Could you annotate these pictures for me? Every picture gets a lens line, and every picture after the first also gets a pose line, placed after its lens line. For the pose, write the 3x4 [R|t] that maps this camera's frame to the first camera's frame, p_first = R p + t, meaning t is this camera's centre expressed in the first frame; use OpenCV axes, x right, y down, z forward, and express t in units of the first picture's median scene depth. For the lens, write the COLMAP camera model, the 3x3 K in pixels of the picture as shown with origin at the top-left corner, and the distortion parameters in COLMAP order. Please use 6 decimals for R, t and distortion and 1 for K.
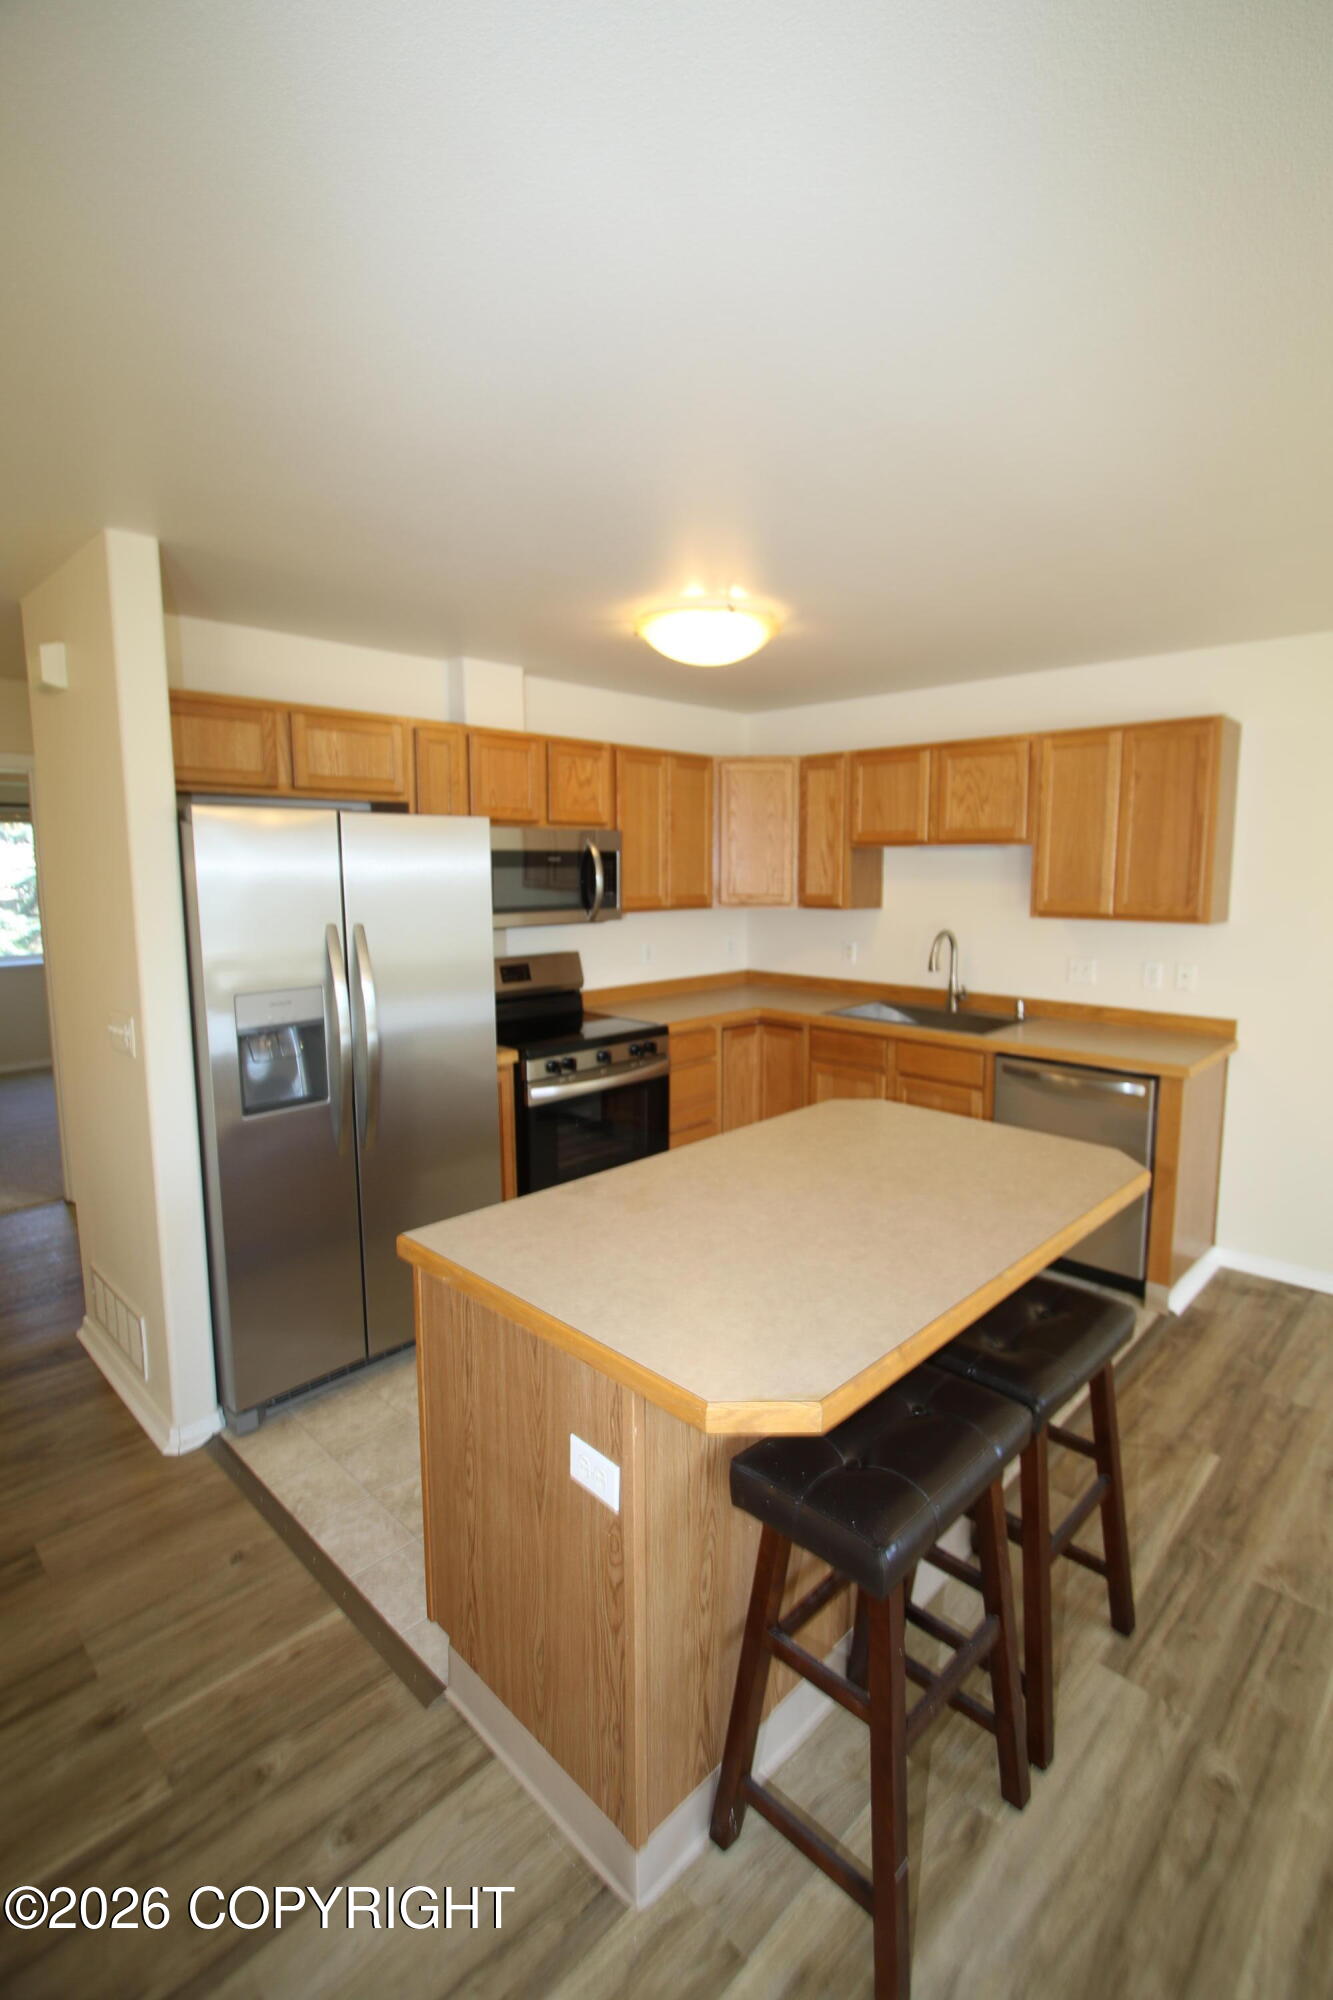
lens RADIAL K [[921.0, 0, 706.7], [0, 921.0, 980.2], [0, 0, 1]] dist [-0.011640, 0.000003]
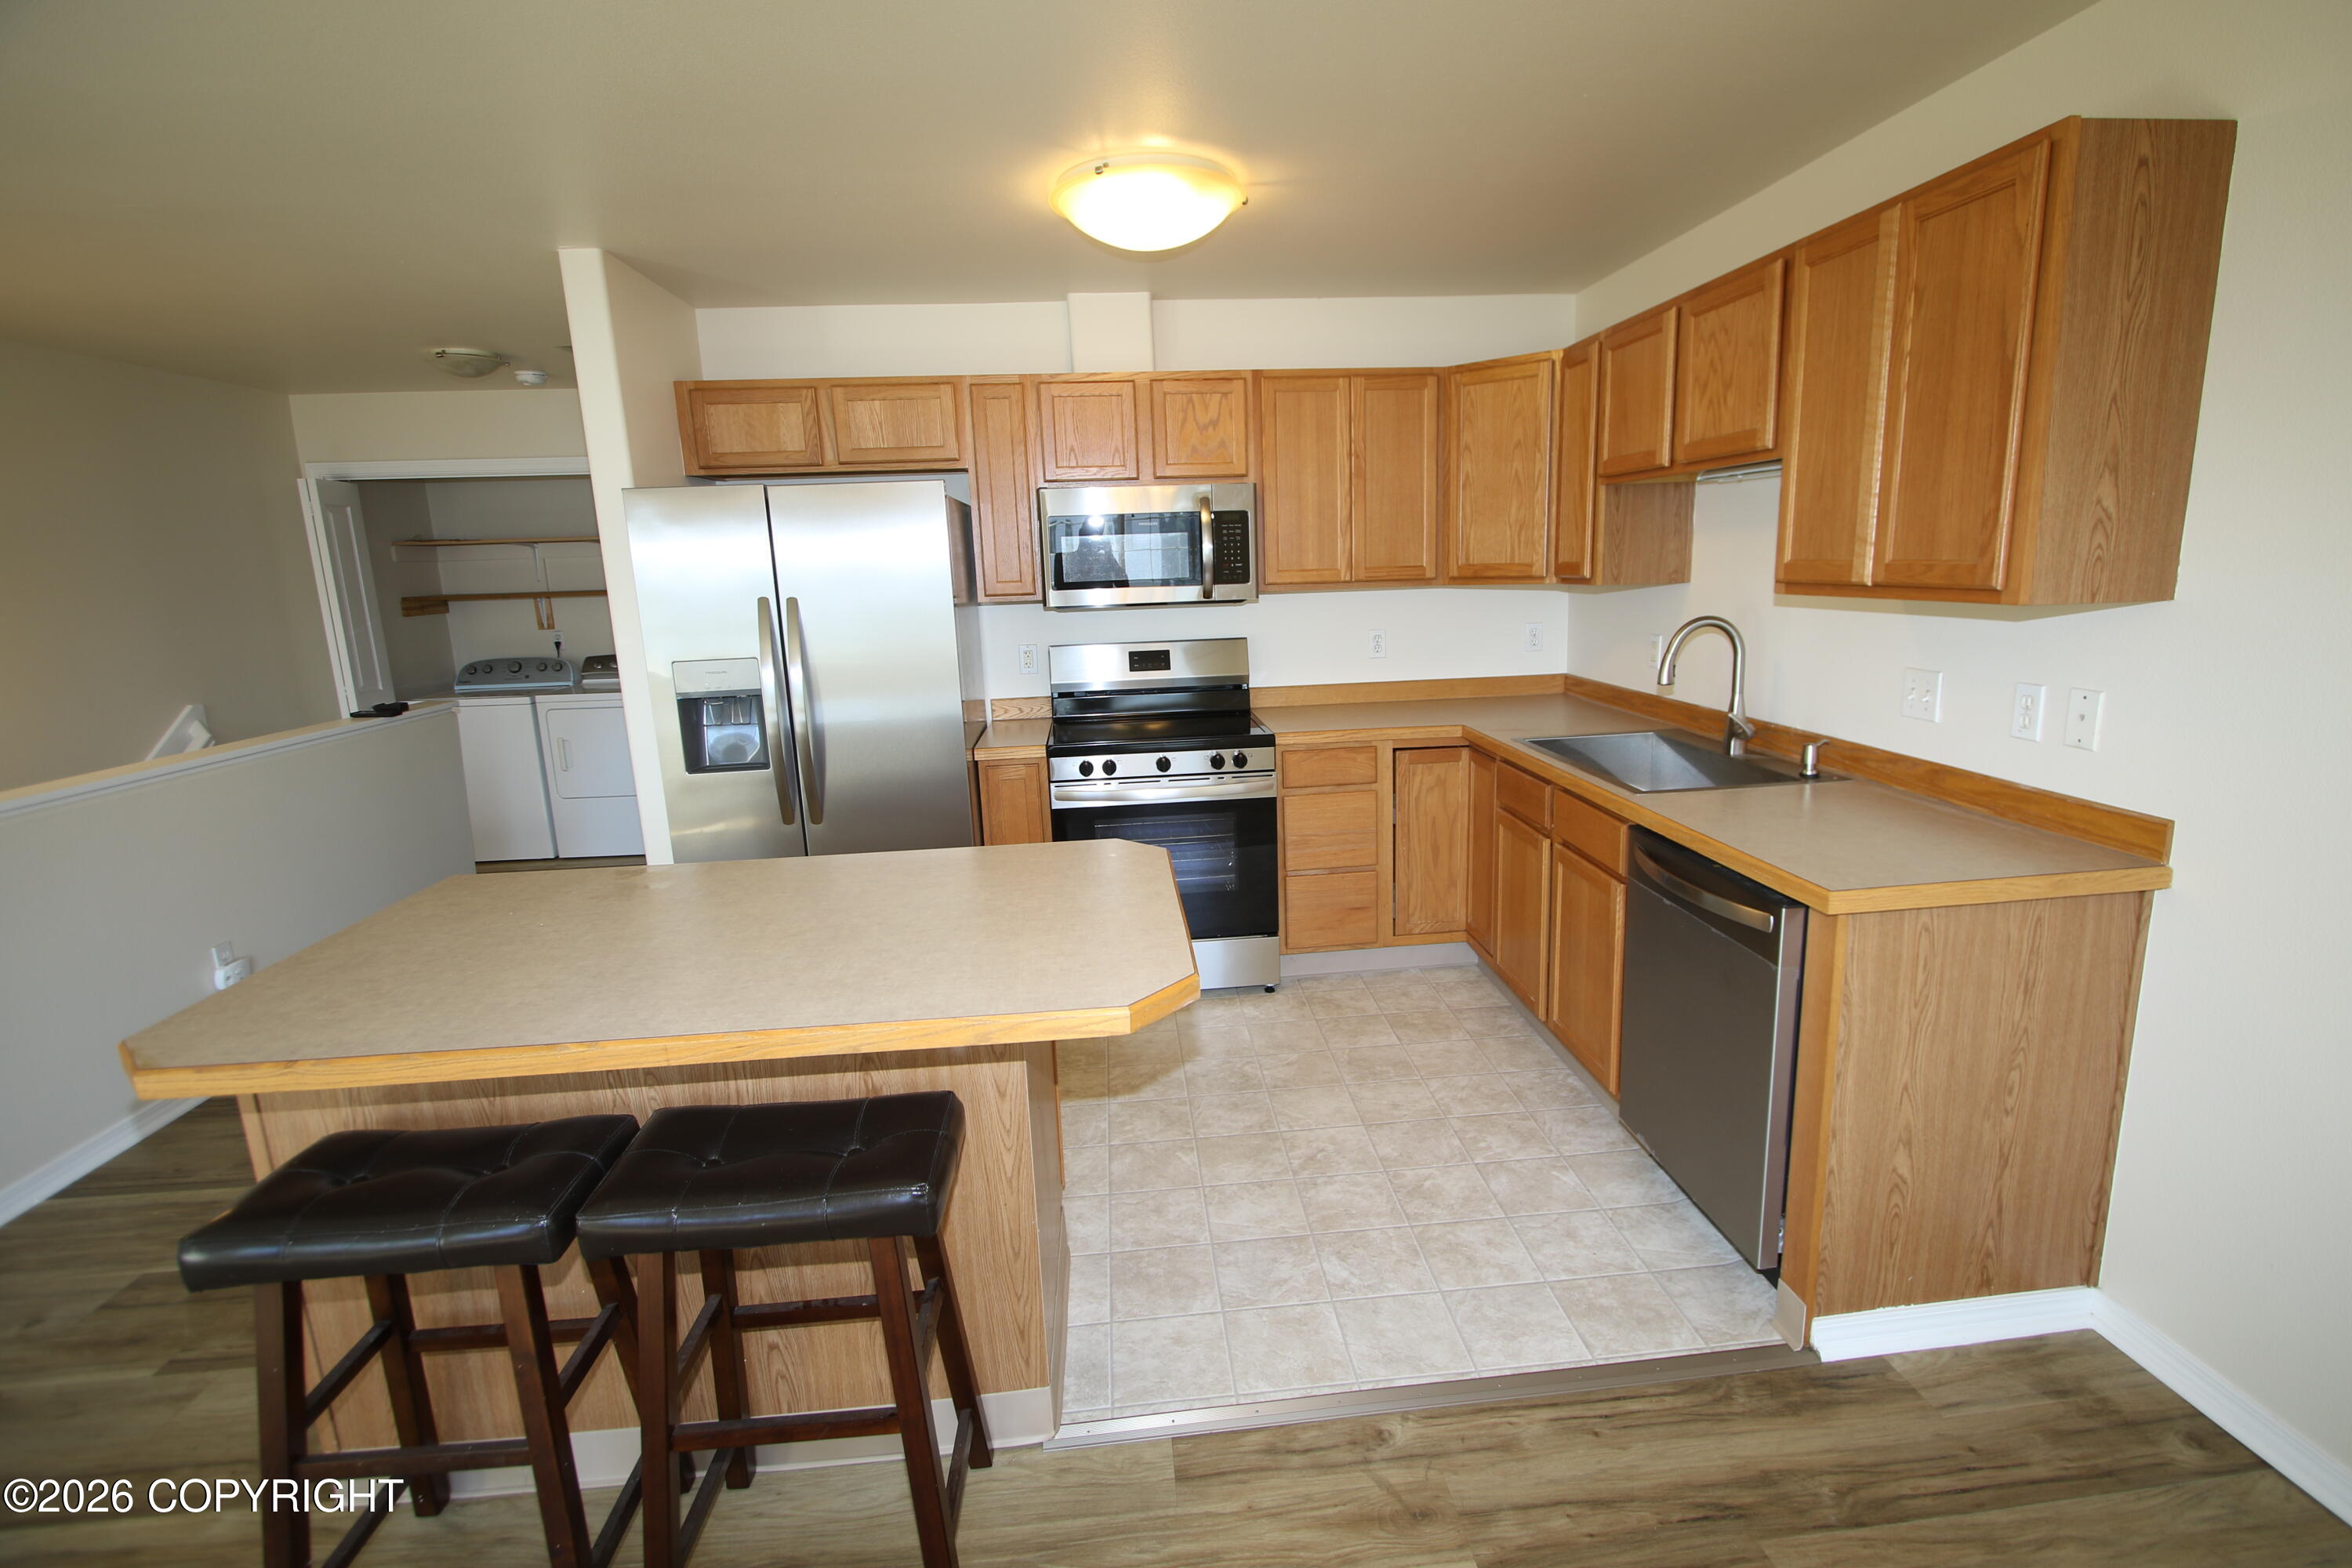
lens RADIAL K [[1083.1, 0, 1207.0], [0, 1083.1, 776.9], [0, 0, 1]] dist [-0.011640, 0.000003]
pose [[0.750960, 0.105467, -0.651871, 0.520022], [-0.047540, 0.993236, 0.105931, -0.009865], [0.658634, -0.048560, 0.750895, 0.276943]]
